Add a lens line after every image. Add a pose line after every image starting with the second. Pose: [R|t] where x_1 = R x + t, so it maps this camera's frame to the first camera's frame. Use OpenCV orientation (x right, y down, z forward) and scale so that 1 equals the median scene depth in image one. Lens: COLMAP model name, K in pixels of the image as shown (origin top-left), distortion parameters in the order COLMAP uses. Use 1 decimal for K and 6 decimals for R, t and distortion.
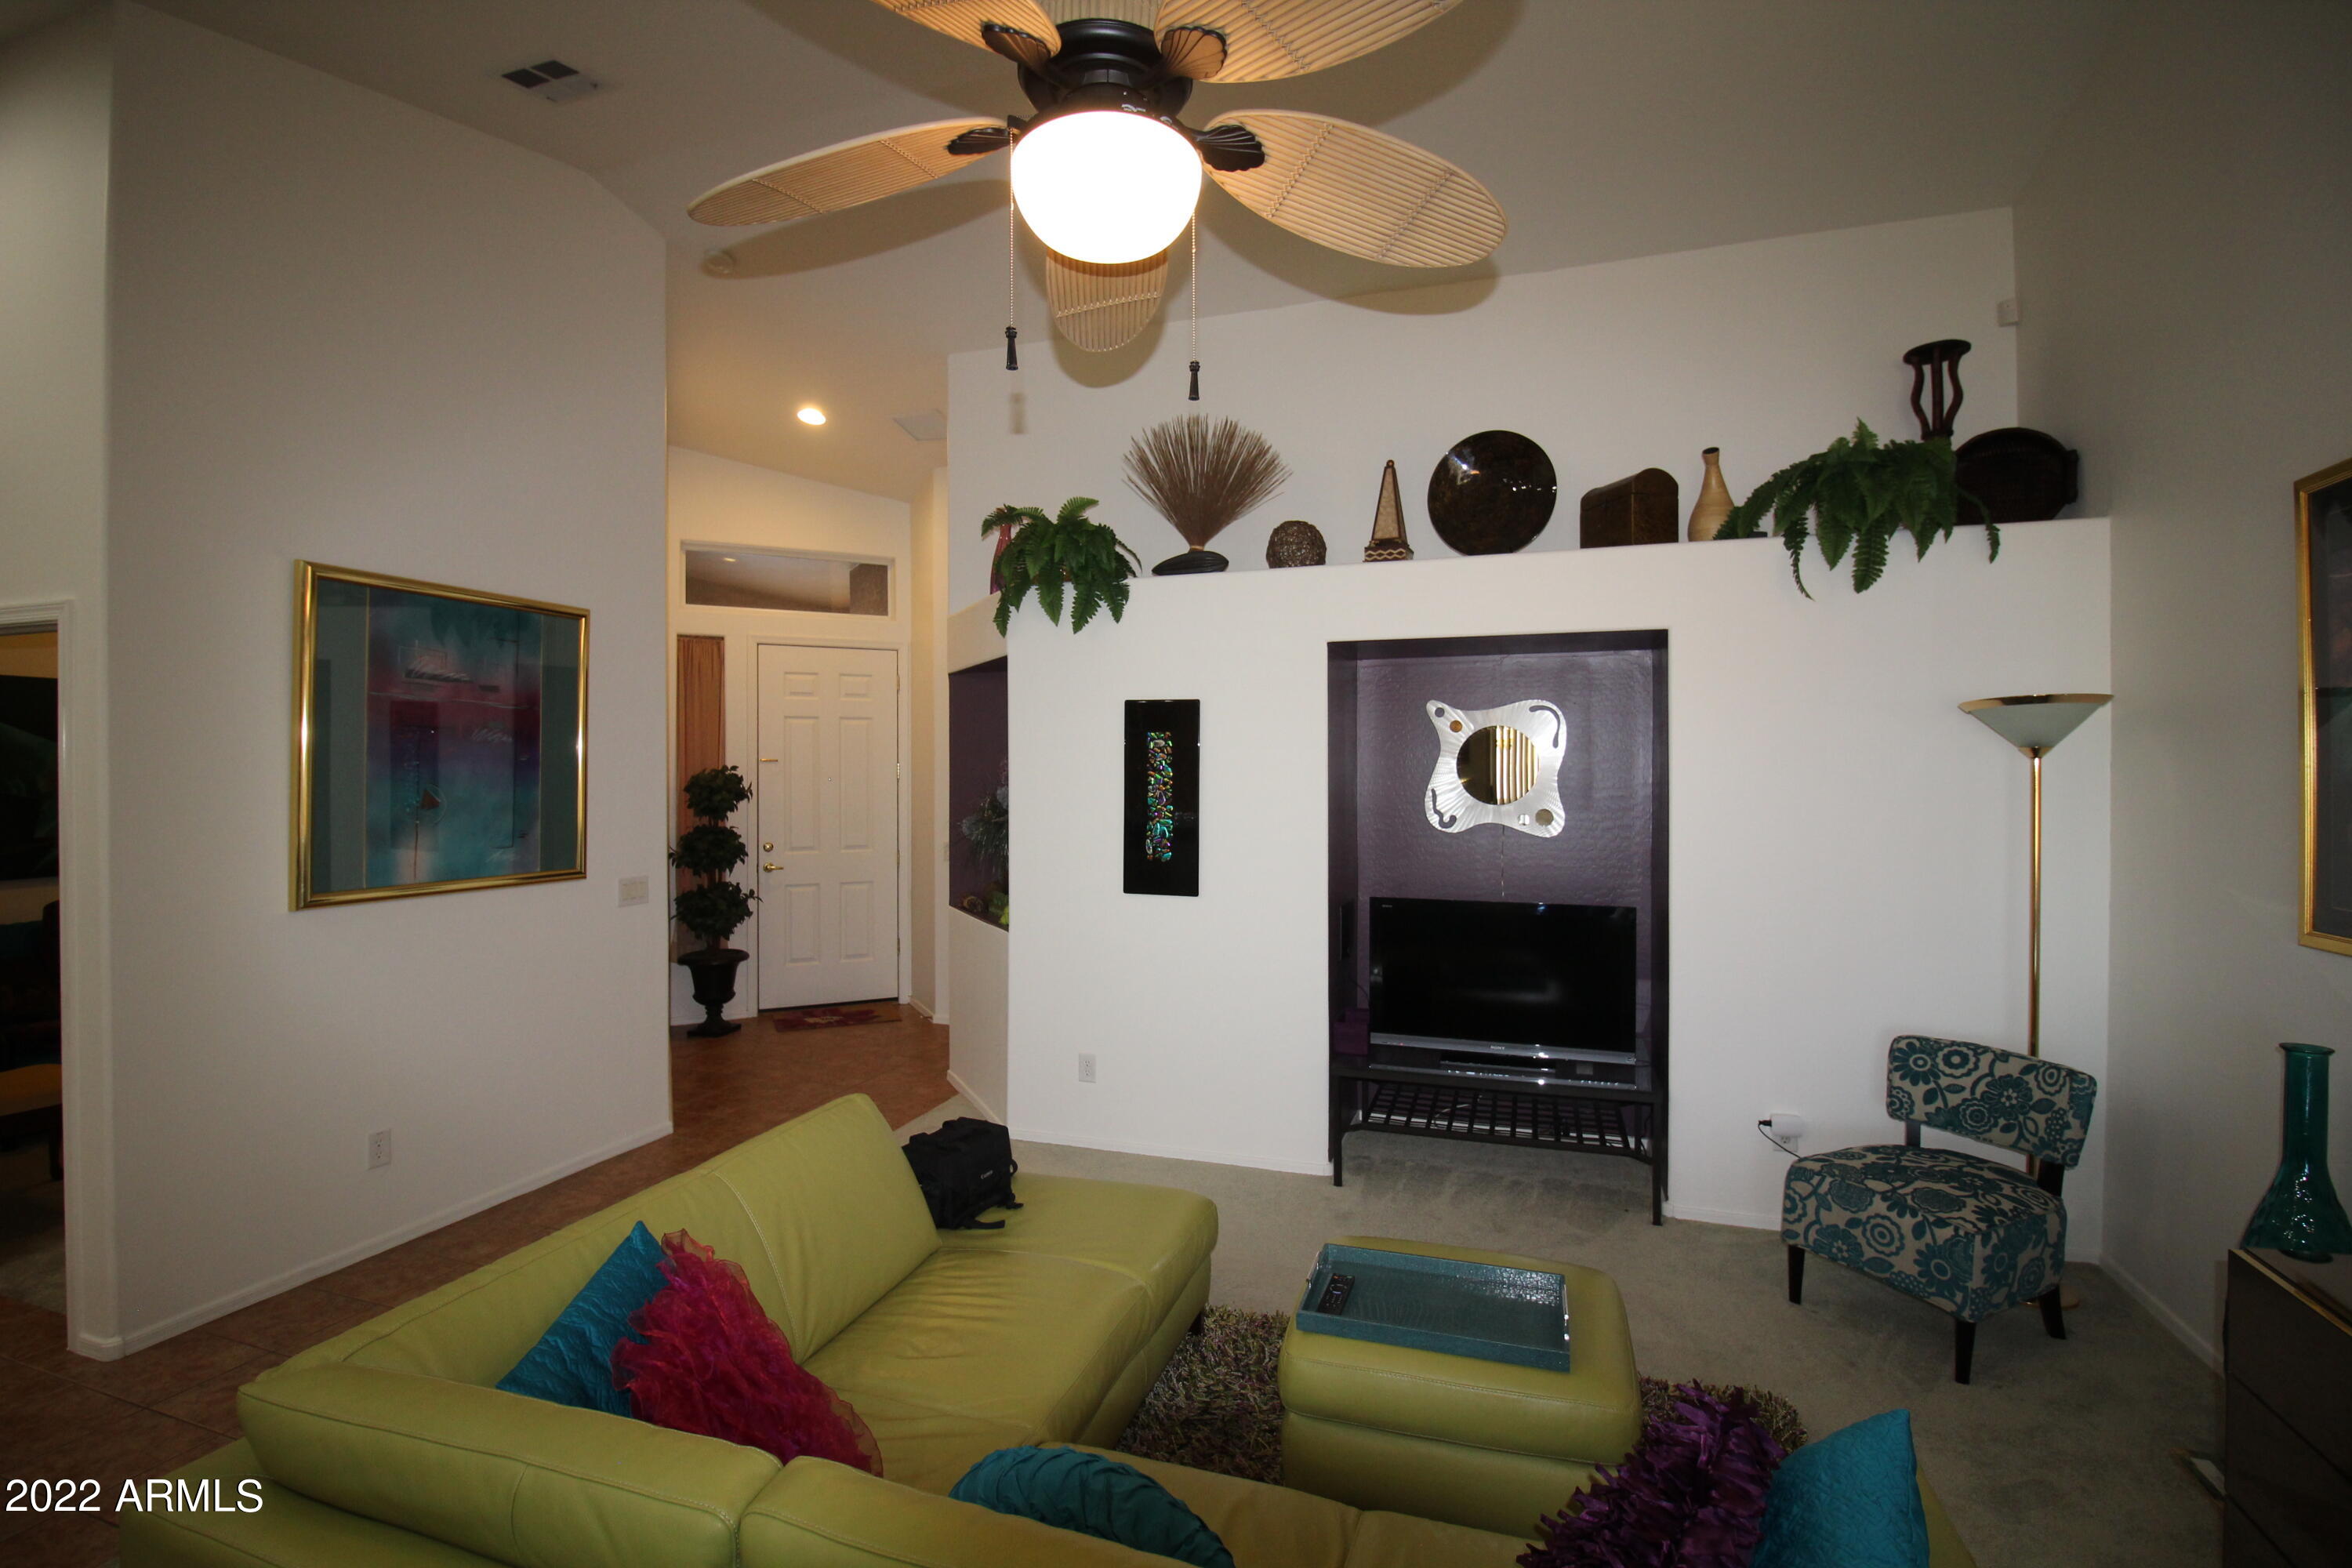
lens RADIAL K [[1076.5, 0, 1170.1], [0, 1076.5, 783.0], [0, 0, 1]] dist [-0.009600, -0.006505]
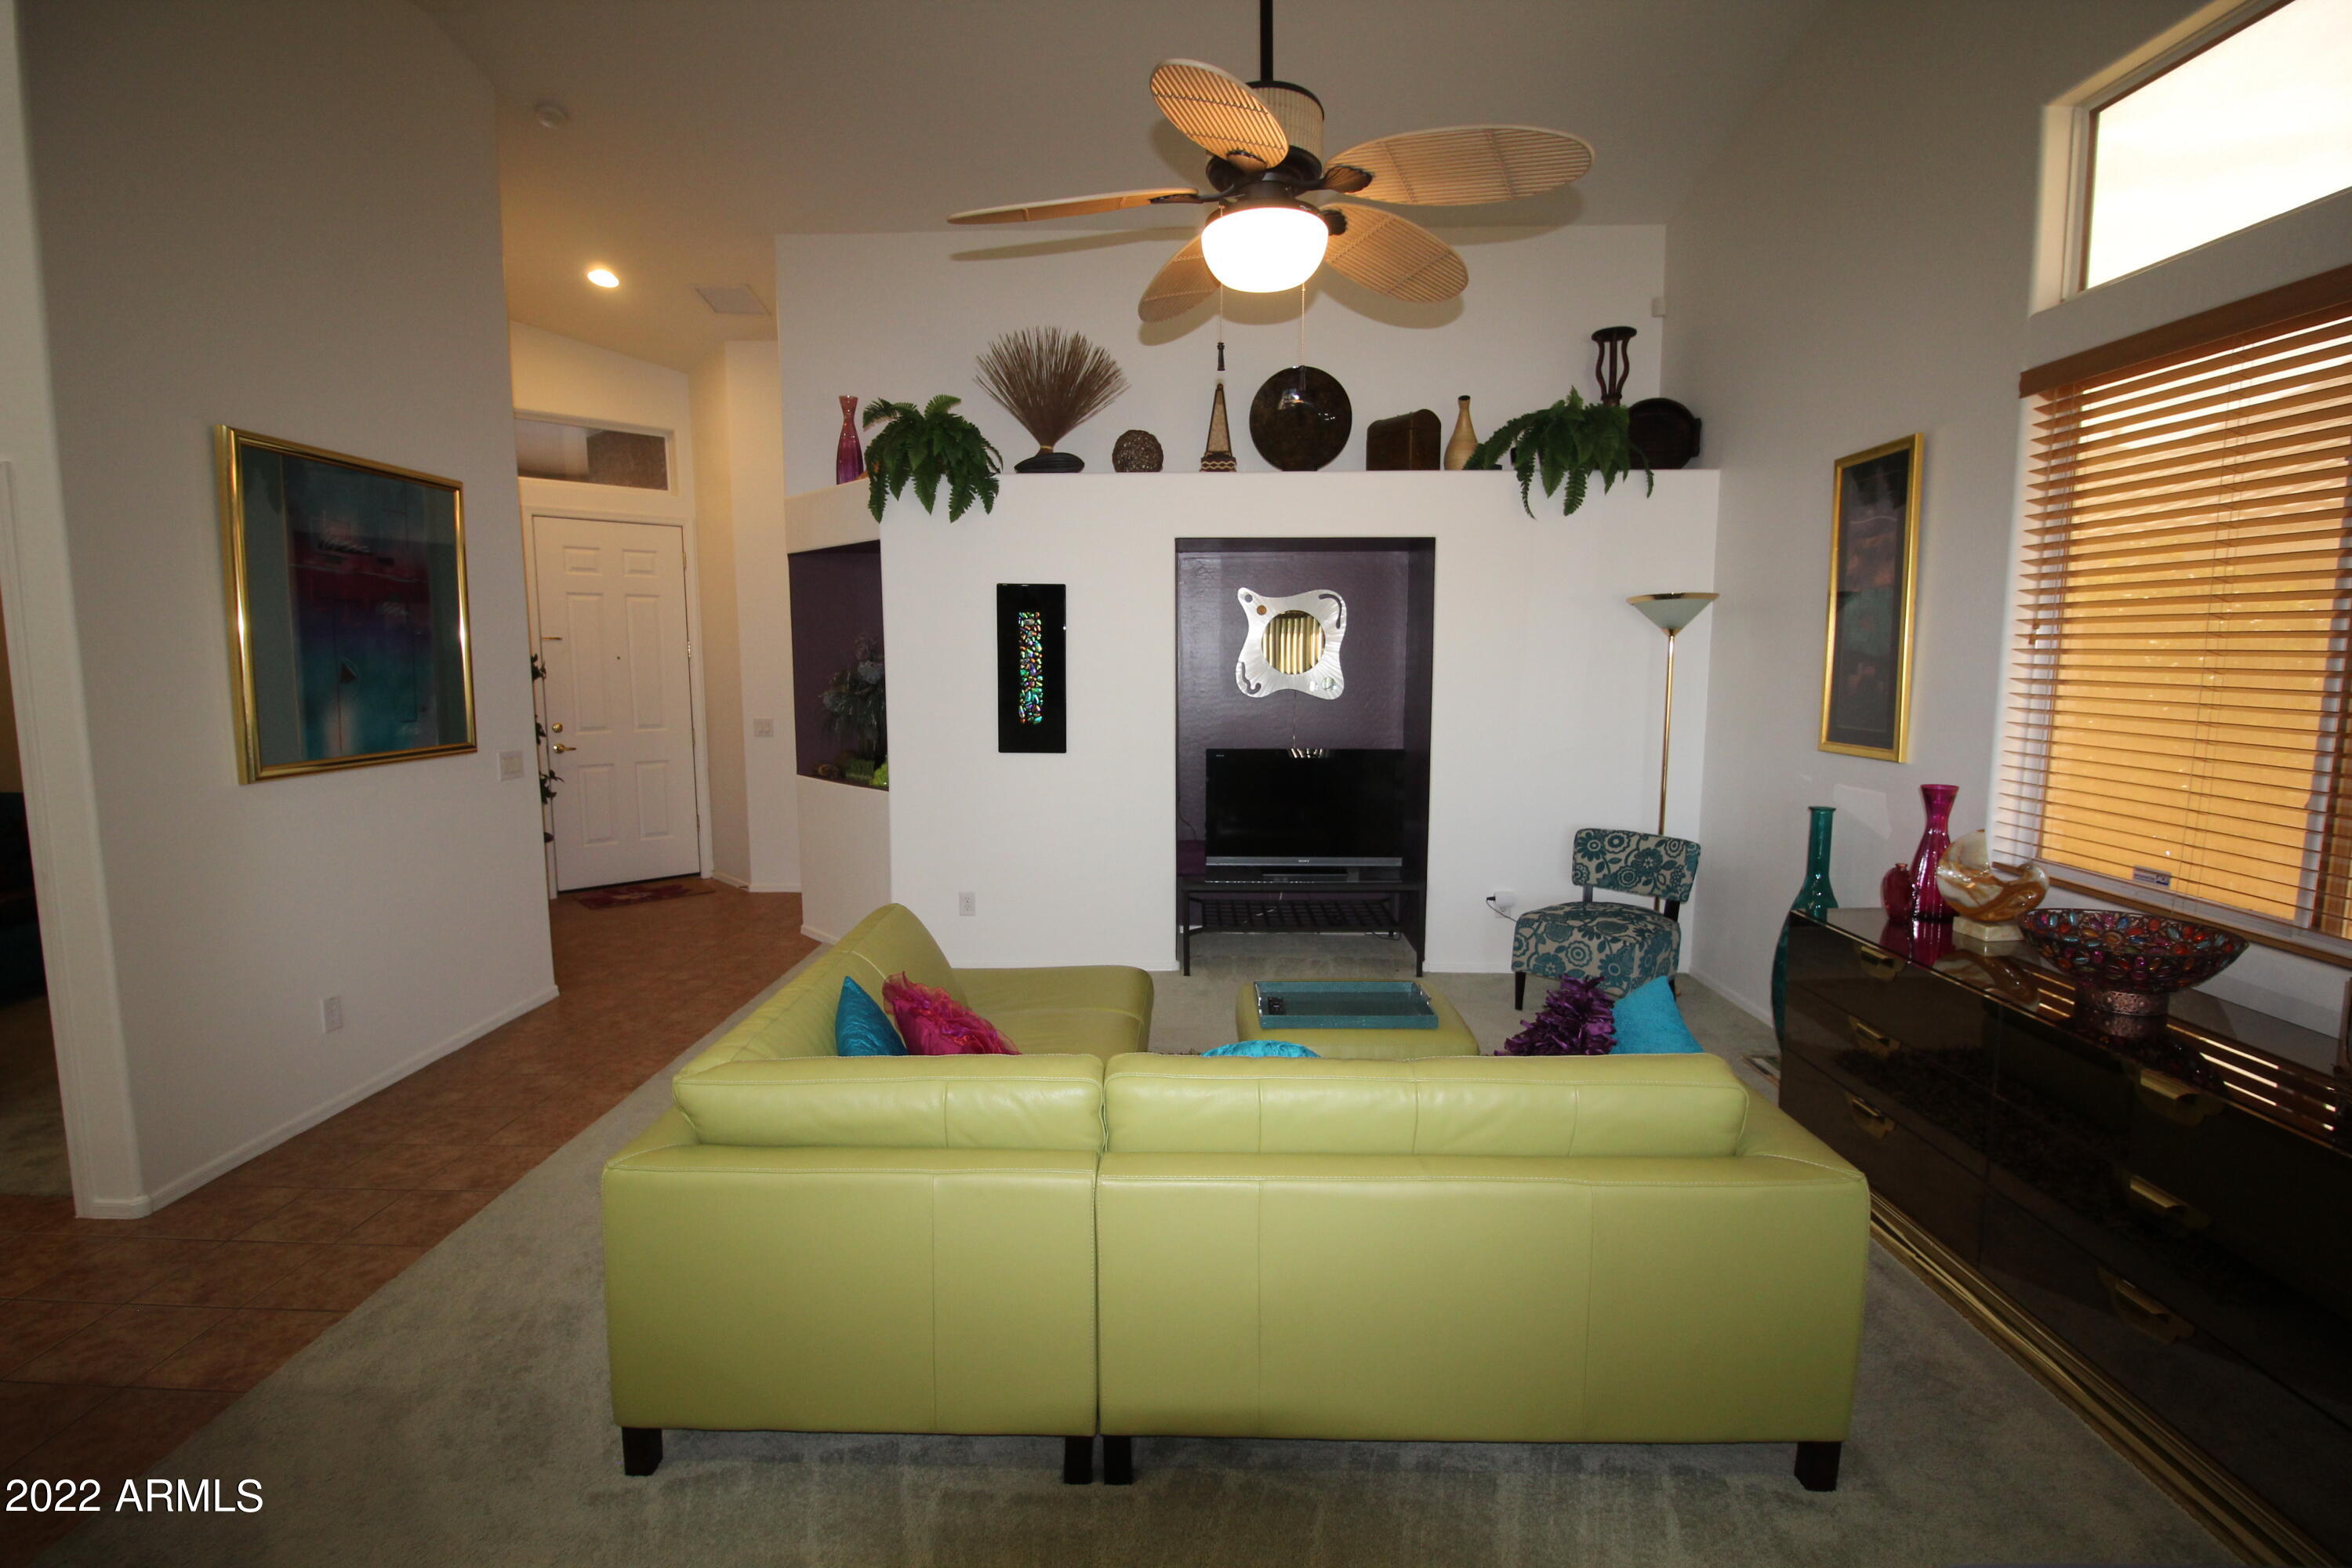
lens RADIAL K [[1076.5, 0, 1159.3], [0, 1076.5, 795.0], [0, 0, 1]] dist [-0.009600, -0.006505]
pose [[0.954267, -0.039155, 0.296382, -0.218985], [0.004096, 0.993006, 0.117996, 0.011414], [-0.298929, -0.111385, 0.947753, -0.153712]]
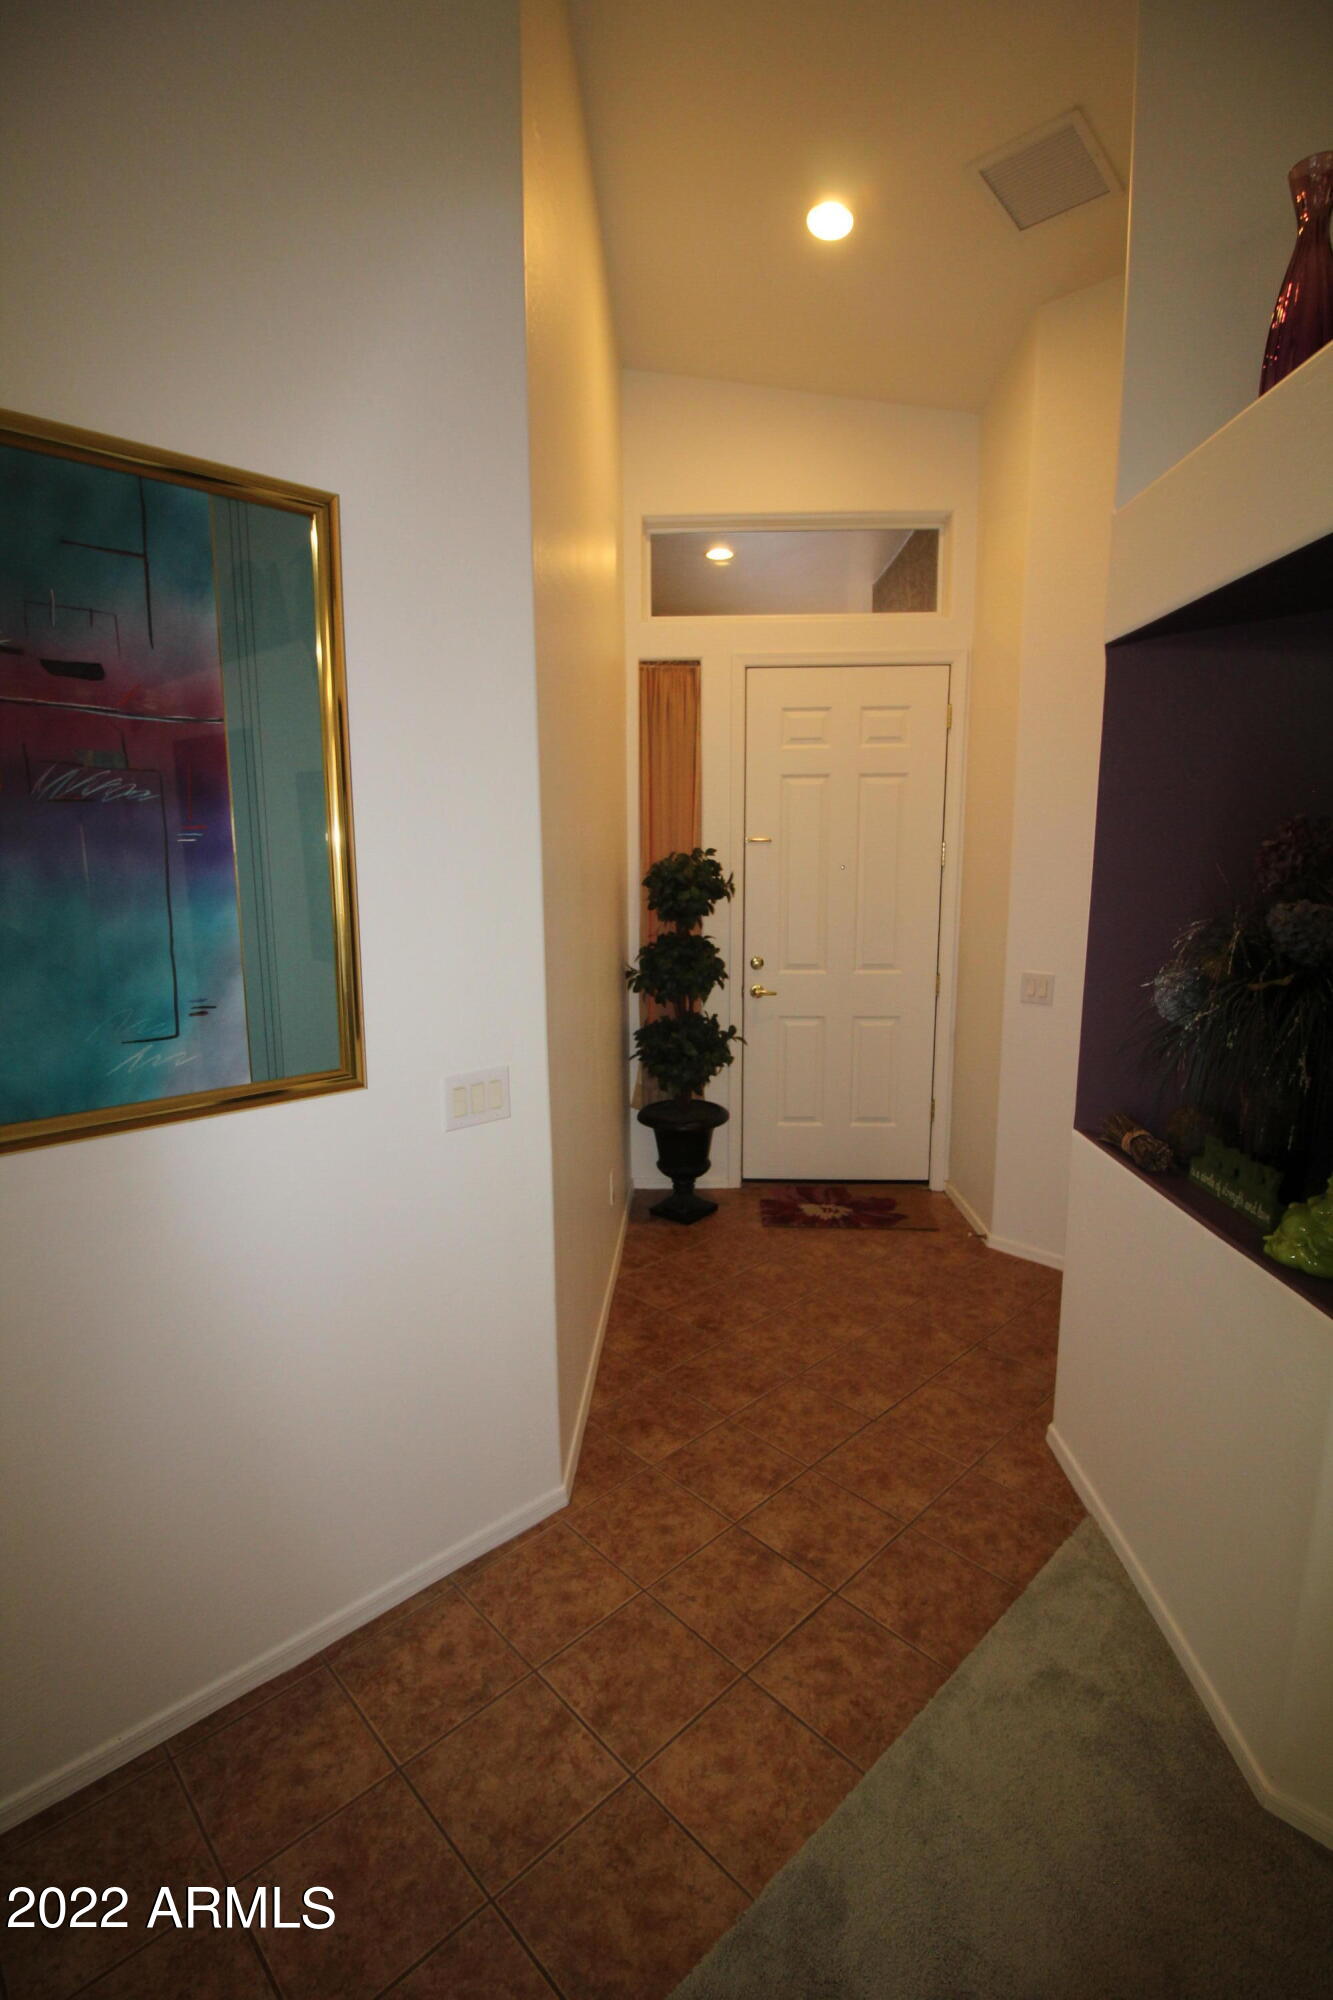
lens RADIAL K [[915.4, 0, 685.5], [0, 915.4, 1003.0], [0, 0, 1]] dist [-0.009600, -0.006505]
pose [[0.894234, 0.069034, -0.442243, -0.223861], [0.000249, 0.987958, 0.154724, -0.012939], [0.447599, -0.138470, 0.883449, 0.671786]]
